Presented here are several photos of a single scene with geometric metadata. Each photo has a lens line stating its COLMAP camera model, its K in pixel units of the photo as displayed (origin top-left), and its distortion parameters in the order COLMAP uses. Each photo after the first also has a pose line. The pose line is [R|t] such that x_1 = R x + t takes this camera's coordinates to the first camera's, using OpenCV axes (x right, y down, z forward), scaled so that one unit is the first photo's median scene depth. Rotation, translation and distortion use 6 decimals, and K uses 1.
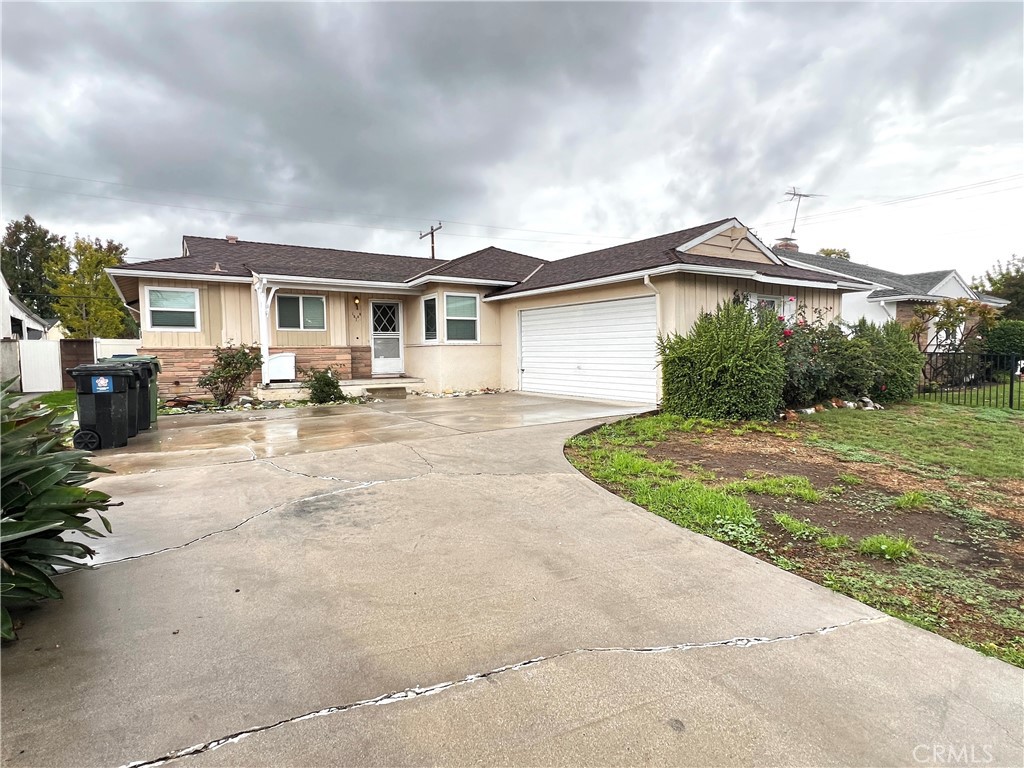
lens RADIAL K [[534.2, 0, 509.1], [0, 534.2, 379.7], [0, 0, 1]] dist [0.003855, -0.001347]
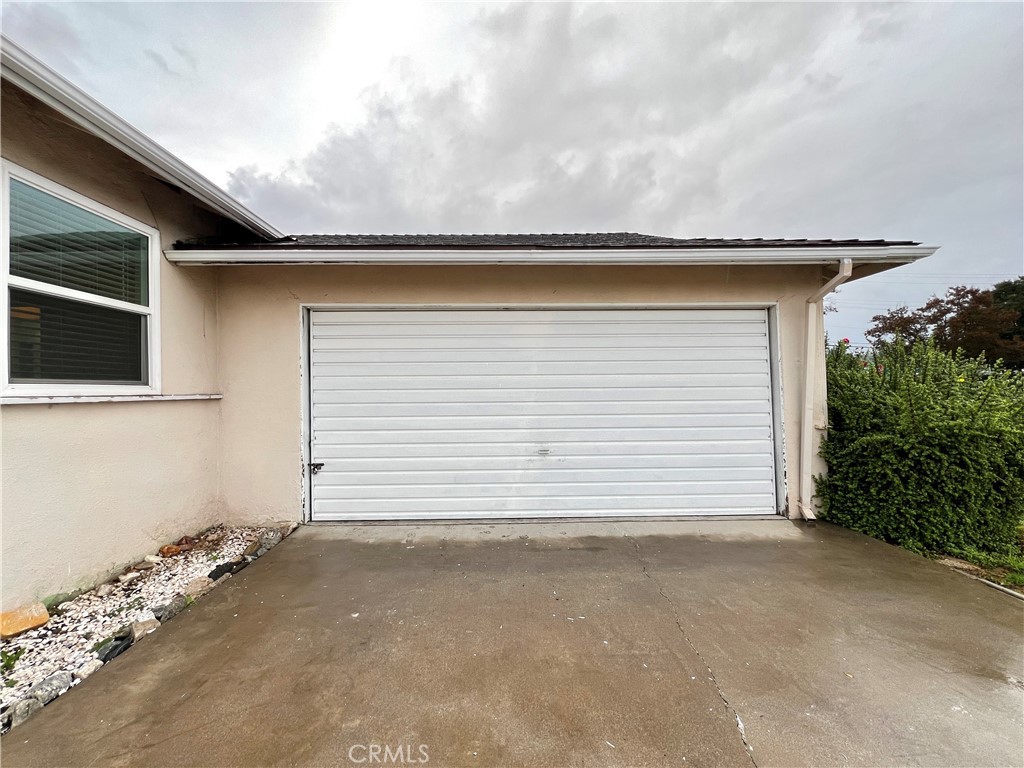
lens RADIAL K [[409.8, 0, 513.8], [0, 409.8, 386.2], [0, 0, 1]] dist [-0.000227, 0.000722]
pose [[0.537878, 0.013044, 0.842922, -0.146281], [0.048079, 0.997778, -0.046120, -0.055193], [-0.841651, 0.065334, 0.536056, 0.738415]]
